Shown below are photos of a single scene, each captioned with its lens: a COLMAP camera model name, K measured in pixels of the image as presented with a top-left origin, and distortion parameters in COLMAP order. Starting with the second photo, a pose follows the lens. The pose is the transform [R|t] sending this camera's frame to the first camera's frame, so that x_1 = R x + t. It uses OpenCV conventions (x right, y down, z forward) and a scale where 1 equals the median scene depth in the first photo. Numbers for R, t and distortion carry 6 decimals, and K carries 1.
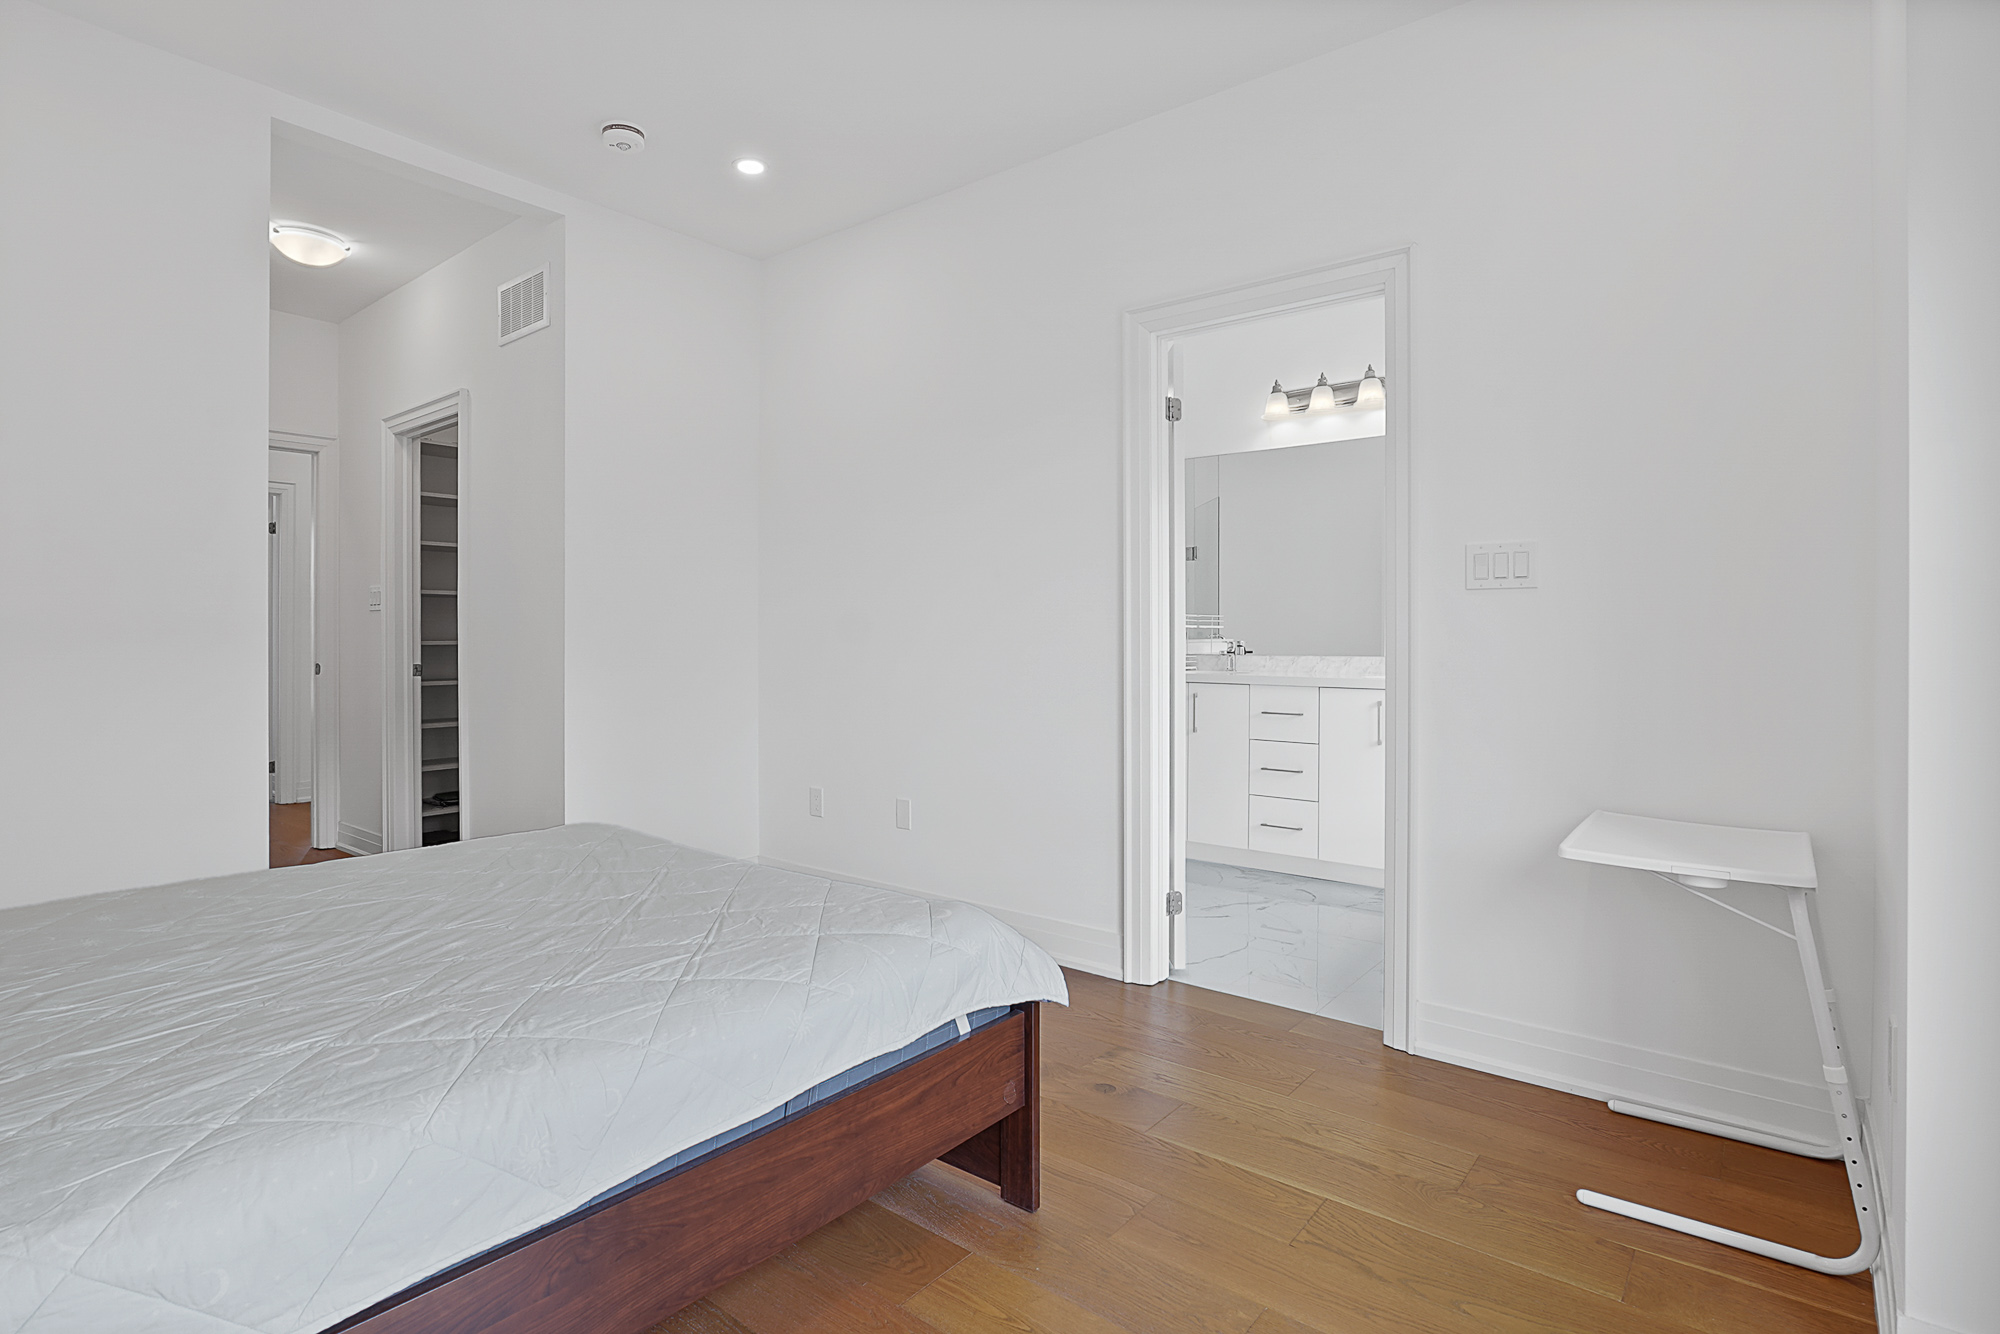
lens RADIAL K [[985.9, 0, 994.4], [0, 985.9, 648.5], [0, 0, 1]] dist [-0.010401, 0.002949]
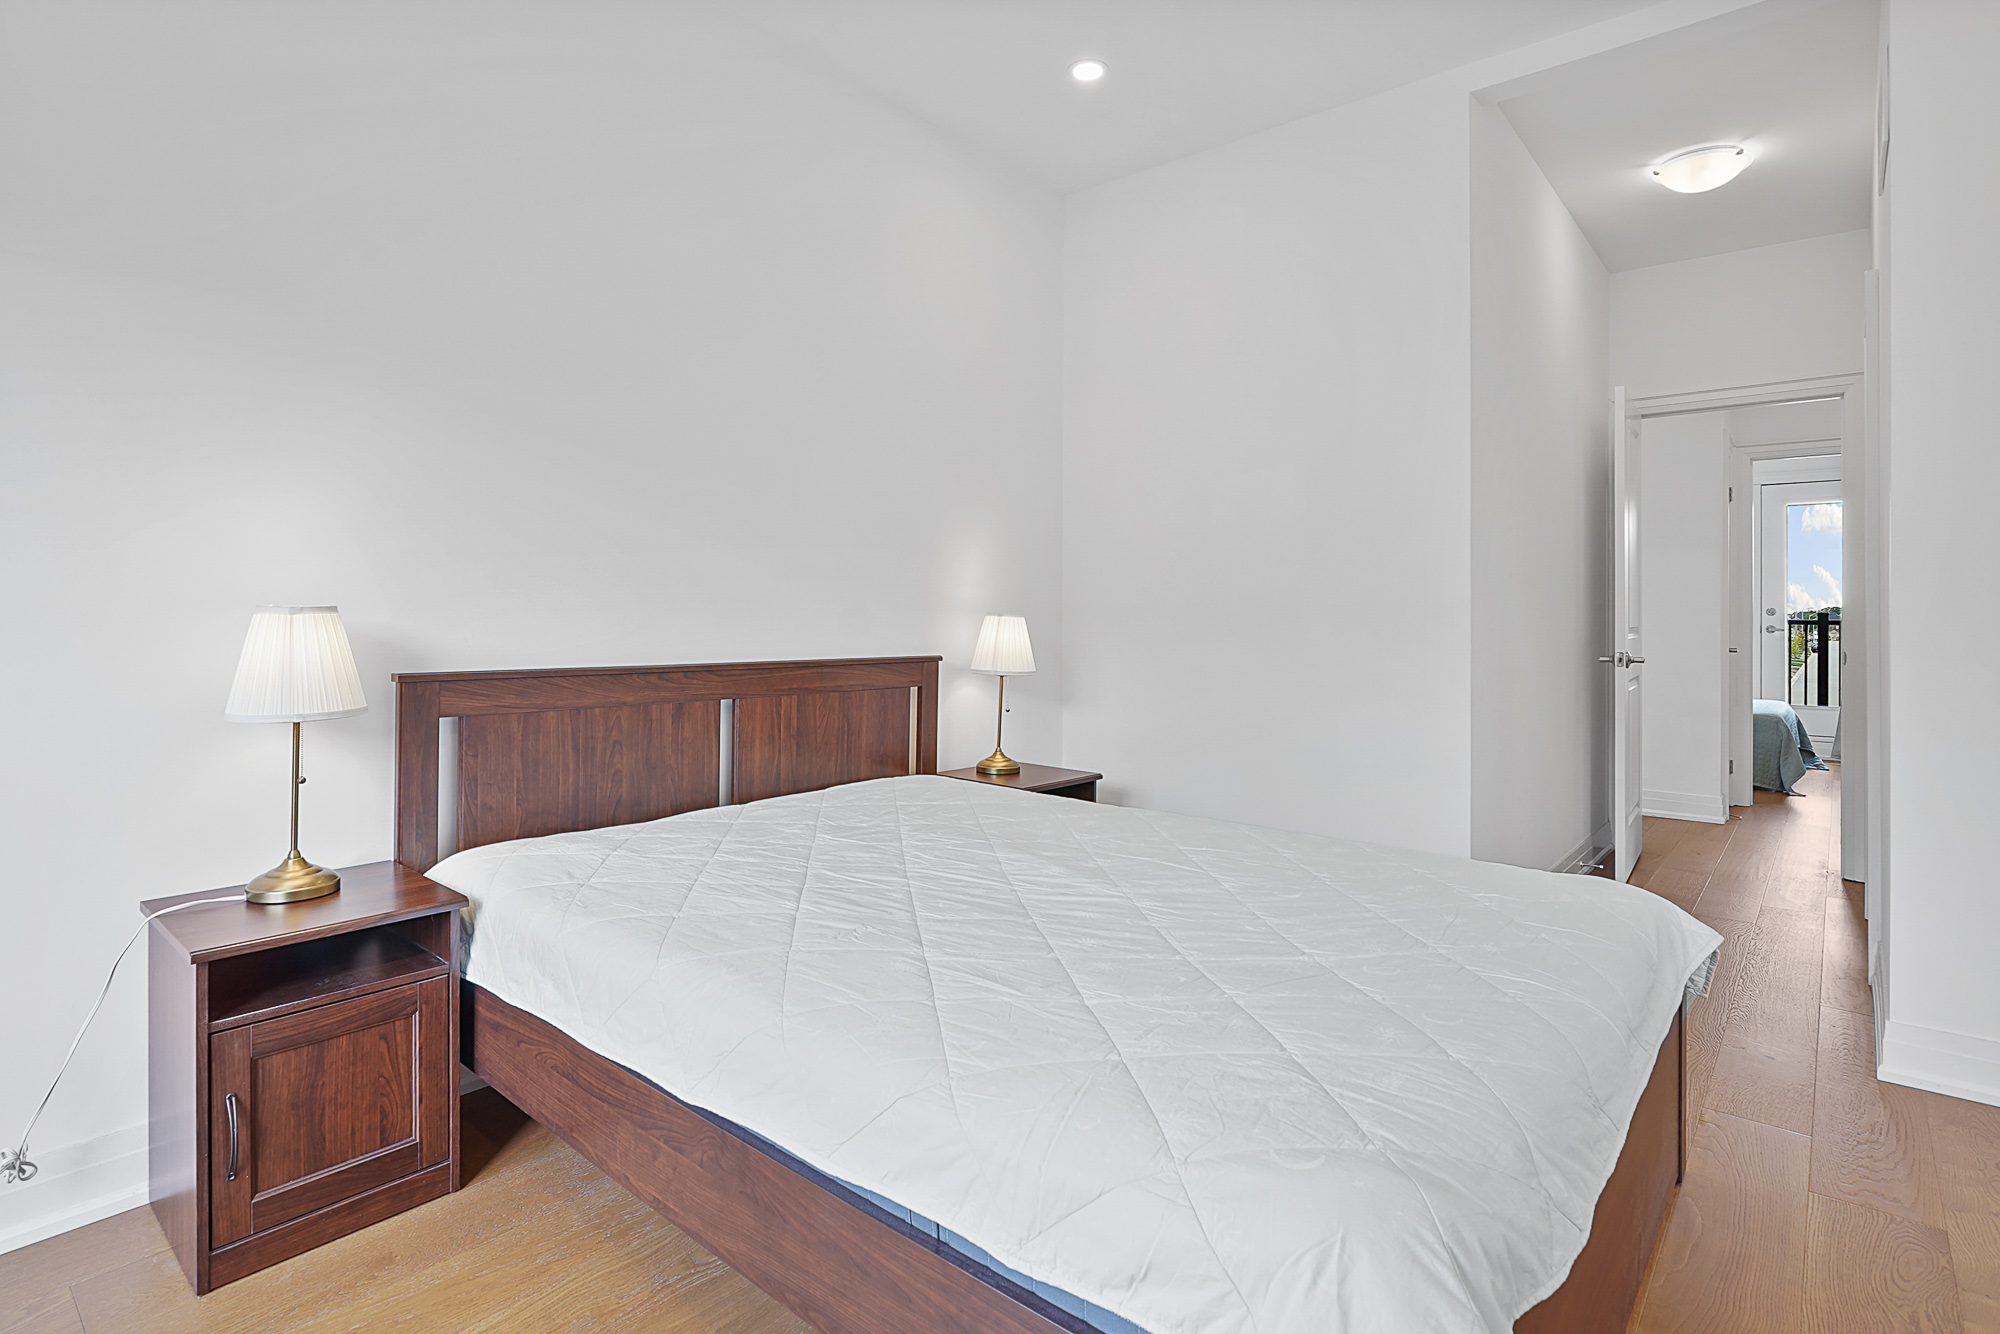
lens RADIAL K [[985.9, 0, 950.6], [0, 985.9, 627.9], [0, 0, 1]] dist [-0.010401, 0.002949]
pose [[-0.043596, 0.002515, -0.999046, 0.554174], [-0.010058, 0.999945, 0.002957, 0.002618], [0.998999, 0.010177, -0.043568, 1.045607]]
